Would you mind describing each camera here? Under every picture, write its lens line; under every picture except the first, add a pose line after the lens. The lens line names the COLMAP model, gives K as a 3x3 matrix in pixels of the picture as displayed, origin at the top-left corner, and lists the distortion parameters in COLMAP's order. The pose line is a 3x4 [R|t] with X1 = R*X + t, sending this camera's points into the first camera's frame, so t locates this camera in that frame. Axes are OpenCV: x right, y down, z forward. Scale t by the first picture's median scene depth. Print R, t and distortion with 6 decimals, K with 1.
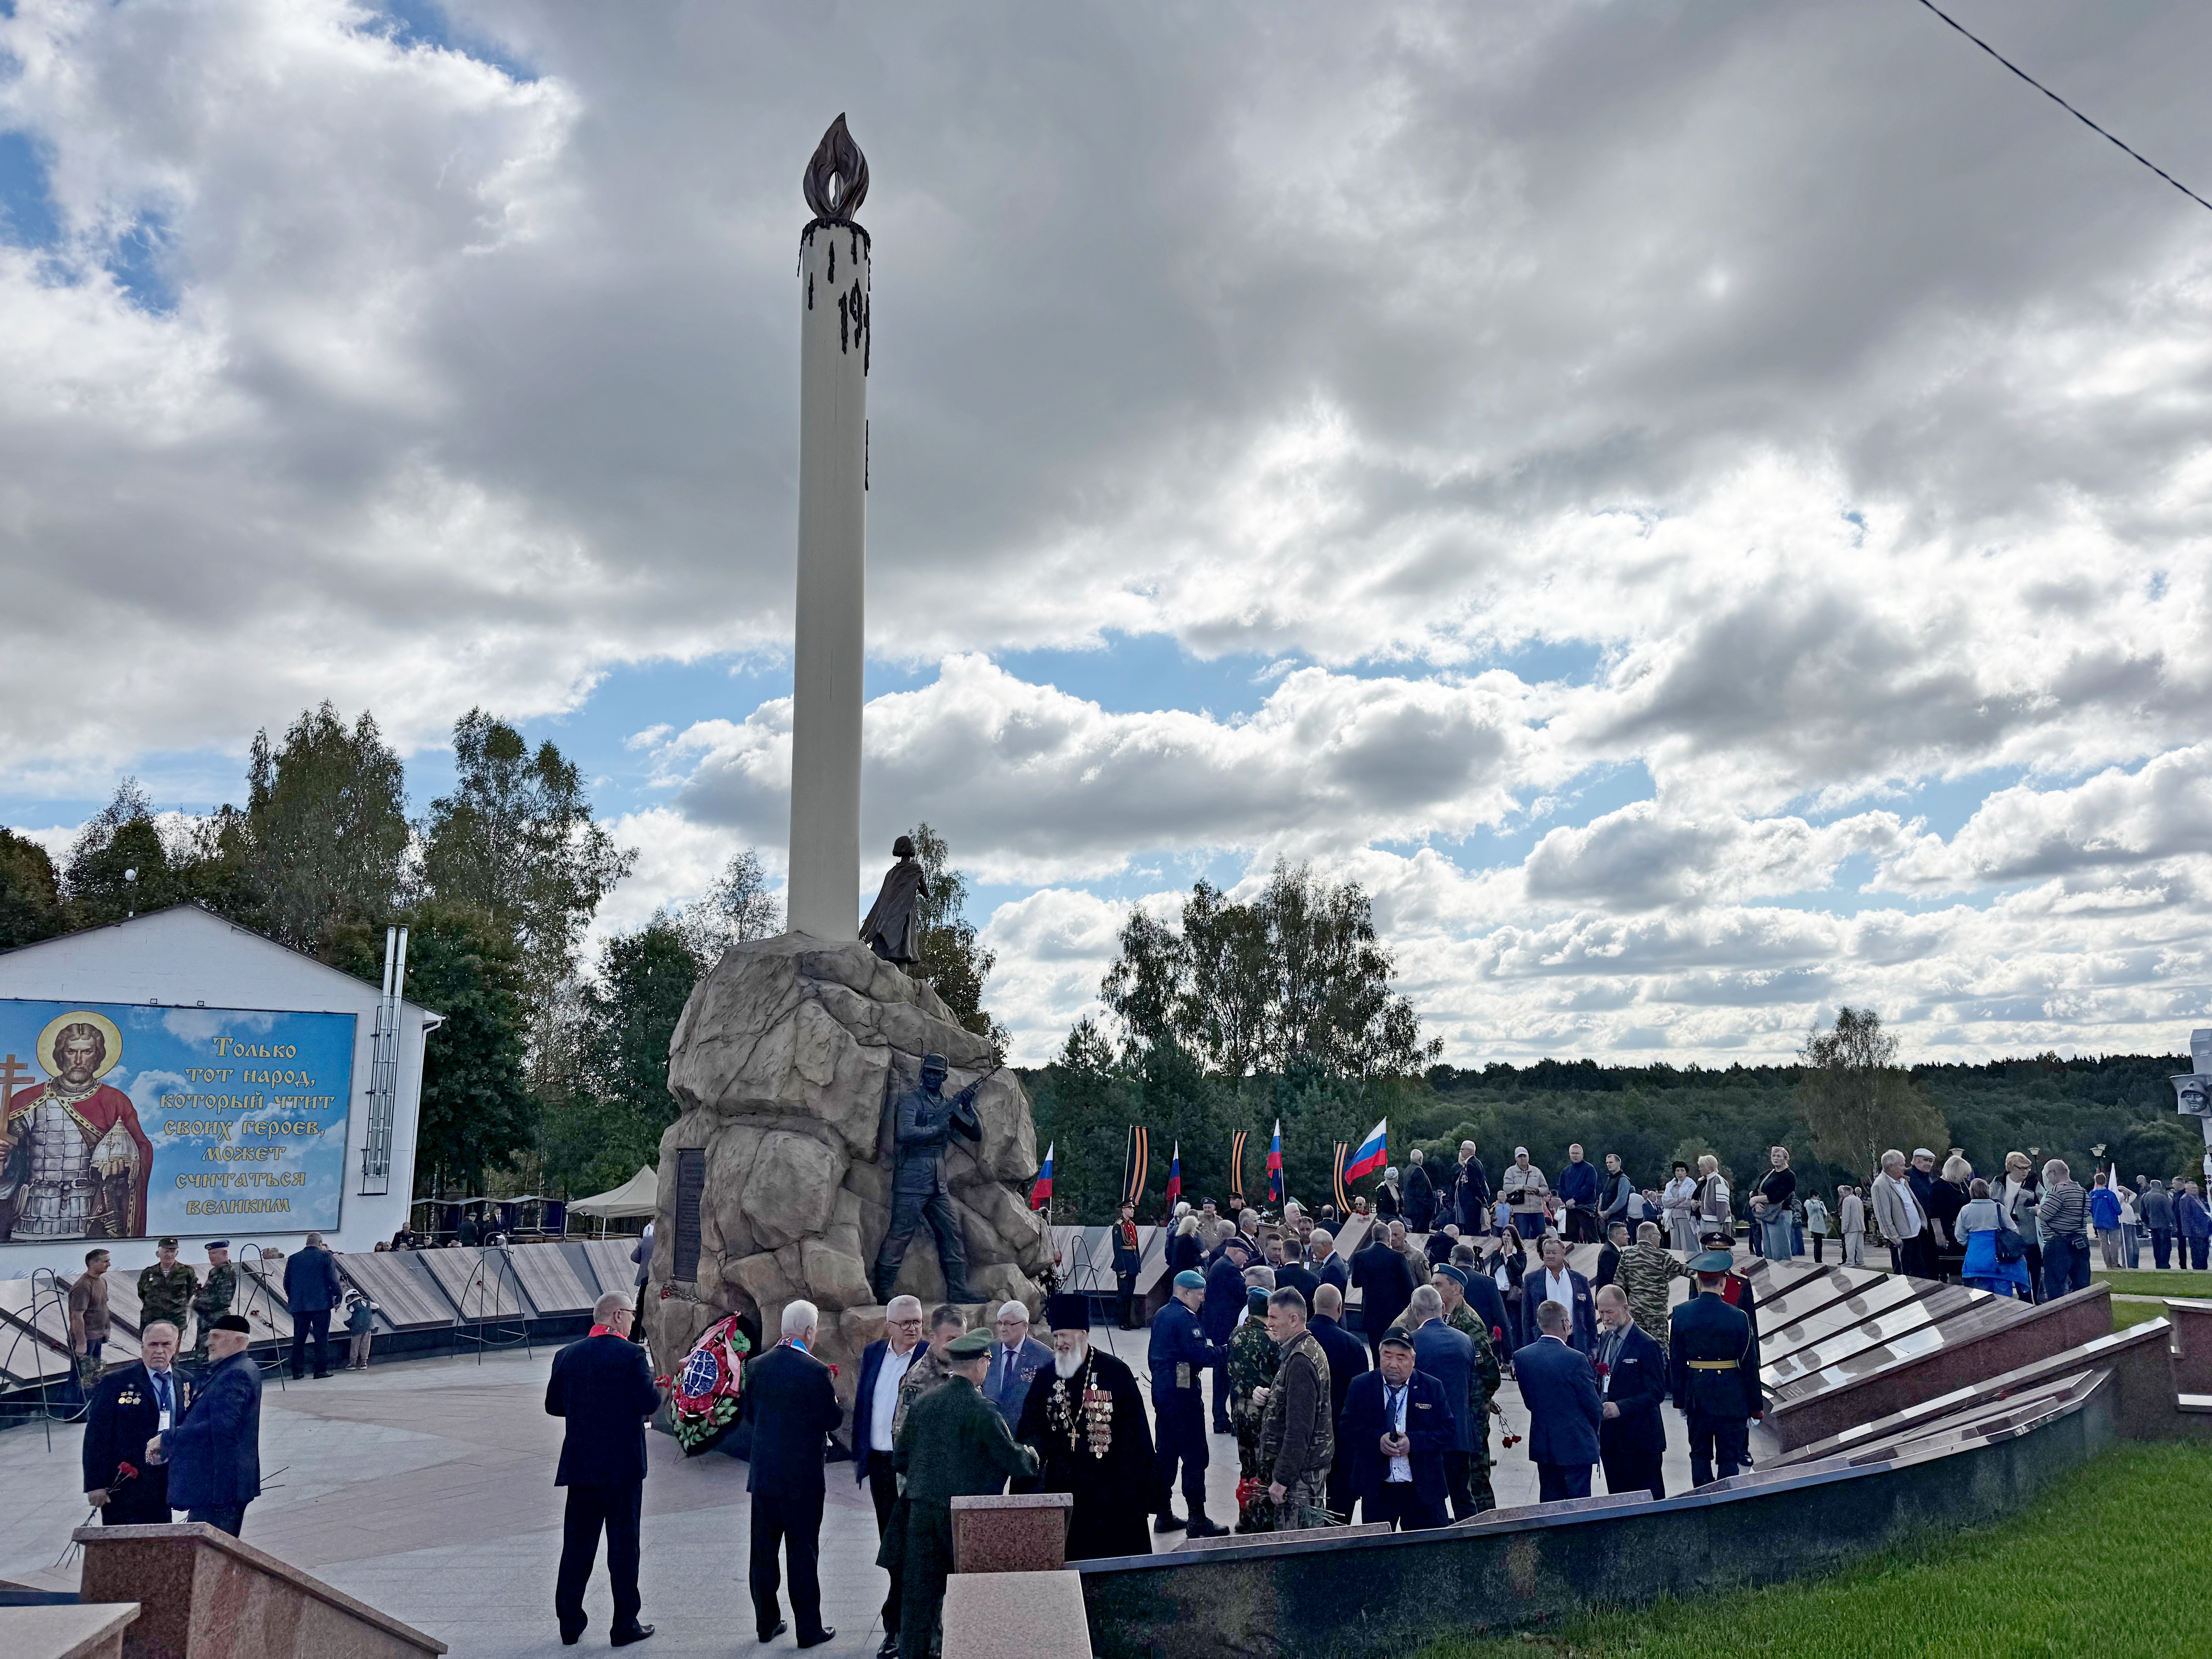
lens RADIAL K [[1546.4, 0, 1106.0], [0, 1546.4, 829.5], [0, 0, 1]] dist [-0.000048, -0.005680]
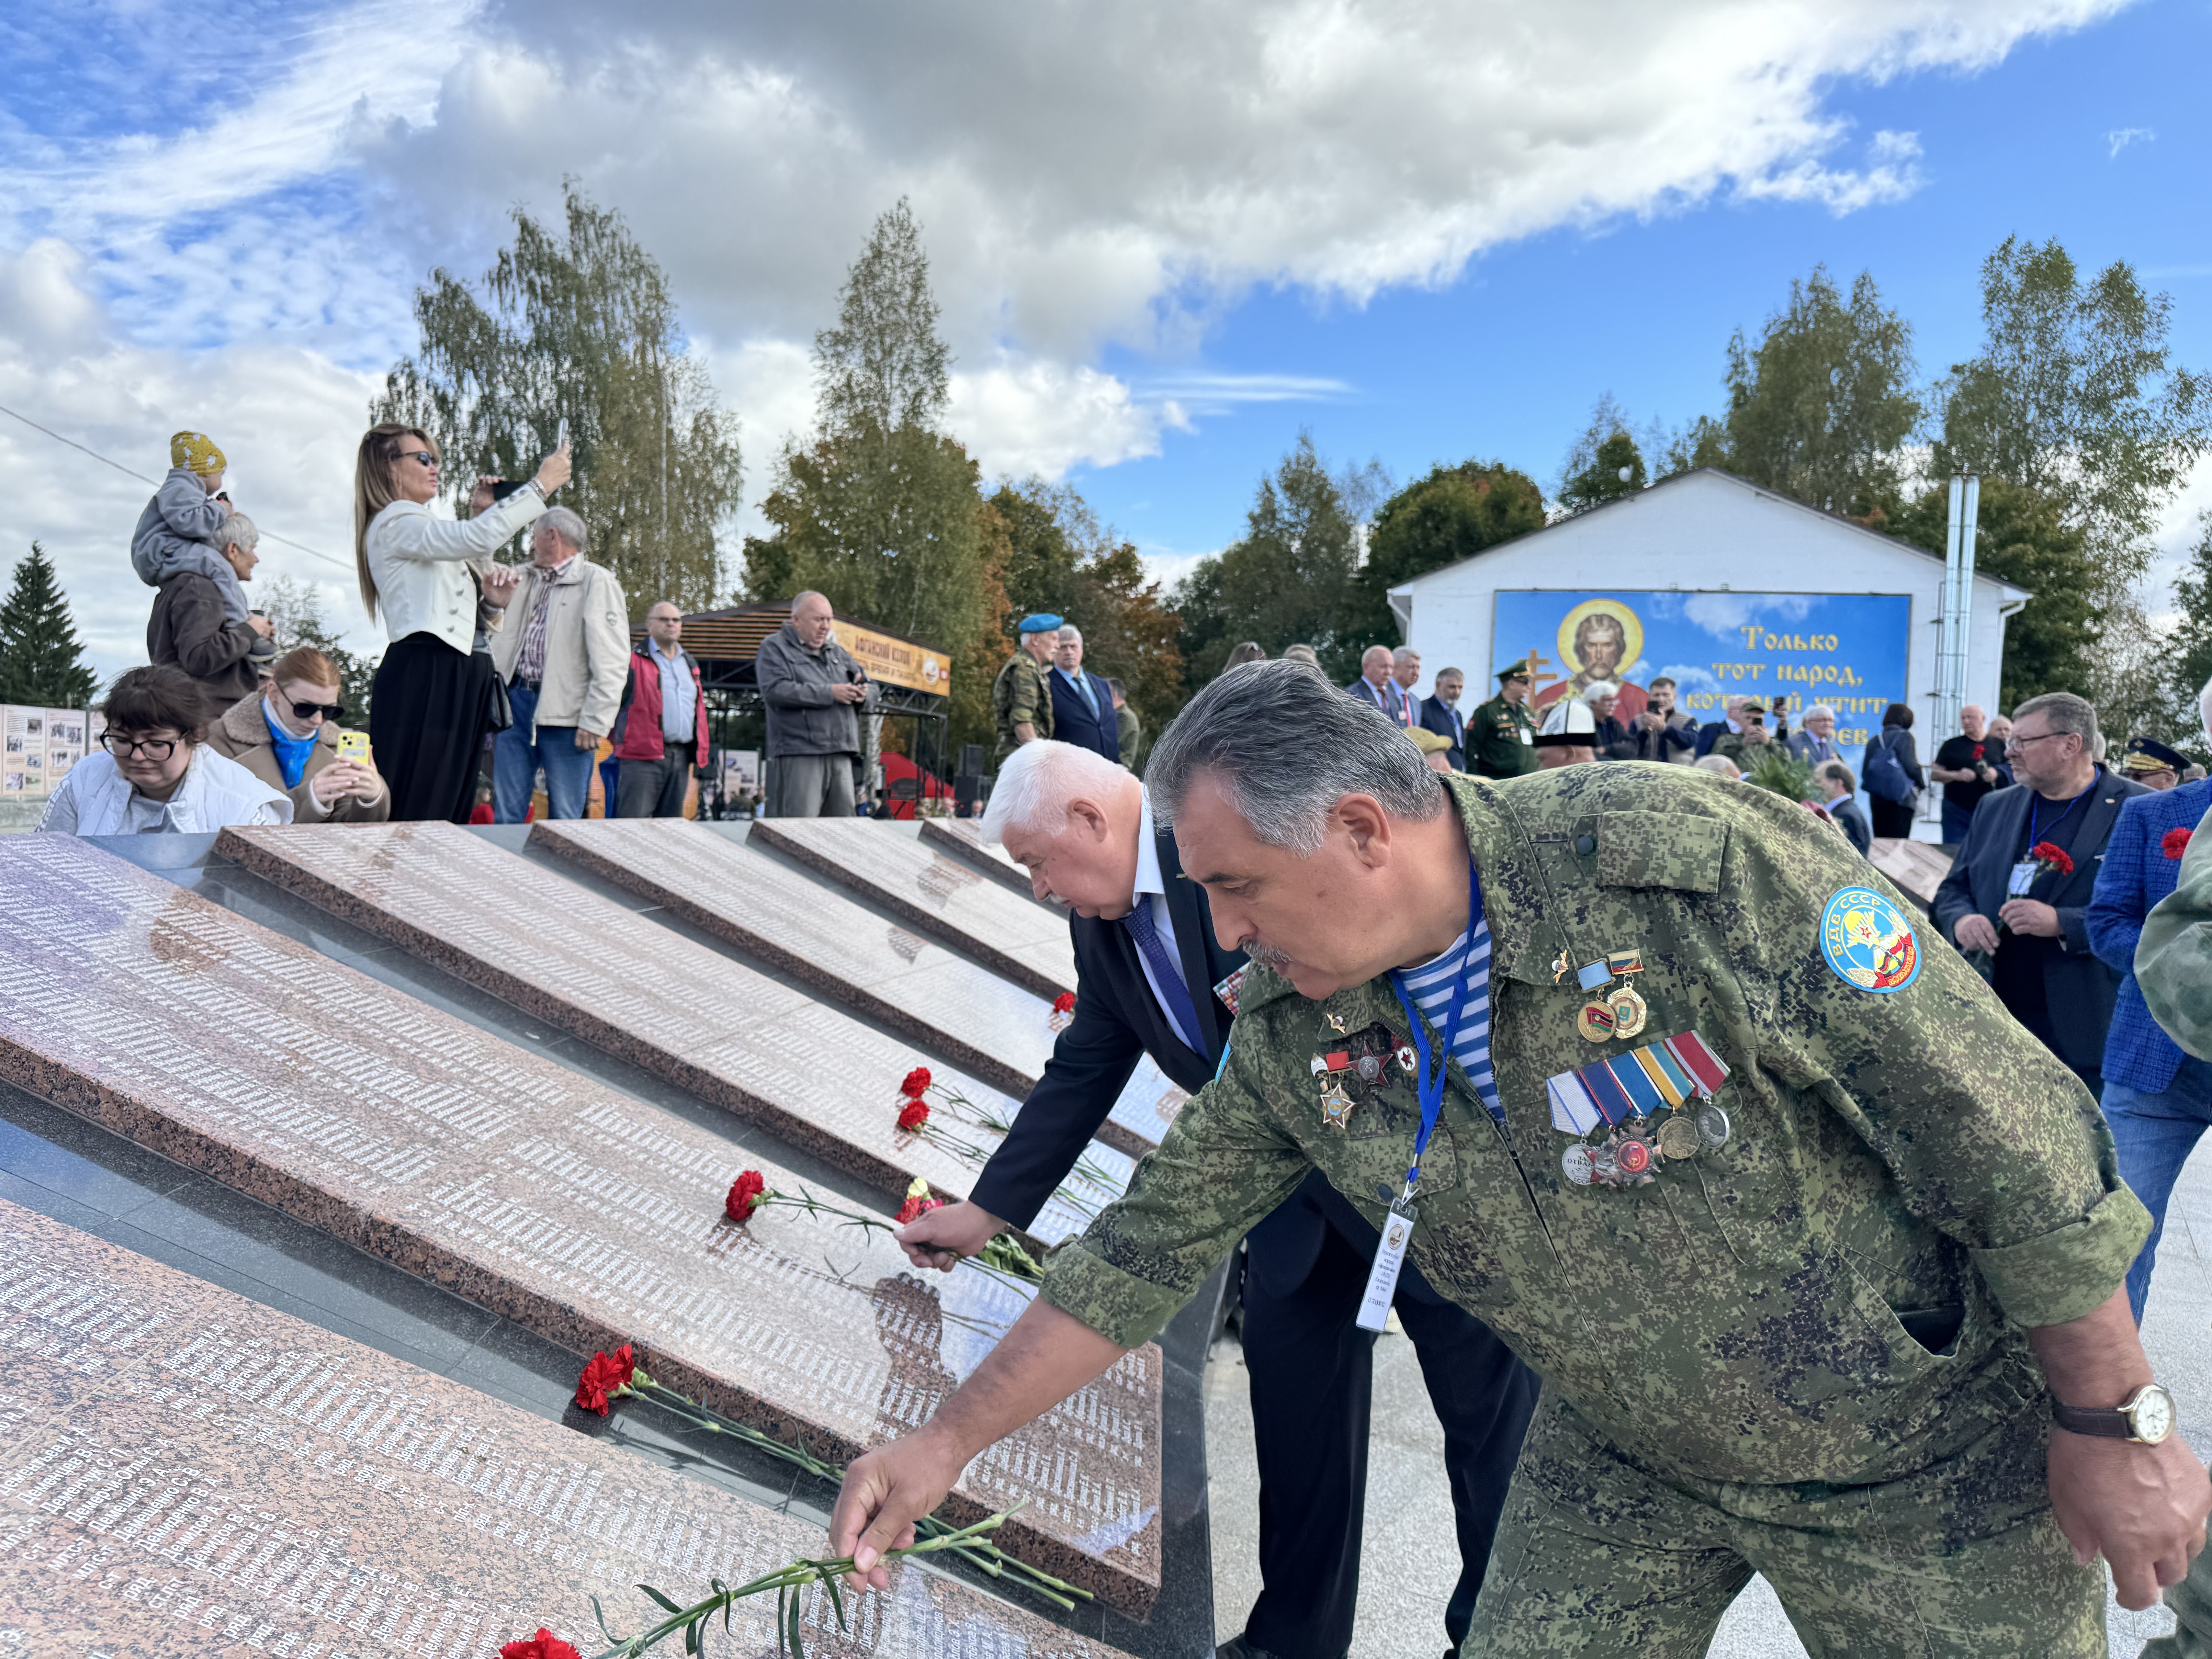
lens RADIAL K [[1551.7, 0, 1106.0], [0, 1551.7, 829.5], [0, 0, 1]] dist [0.039430, -0.001032]
pose [[0.652831, 0.062137, -0.754951, -0.148817], [0.099365, 0.980994, 0.166666, 0.064946], [0.750958, -0.183821, 0.634249, 0.174055]]
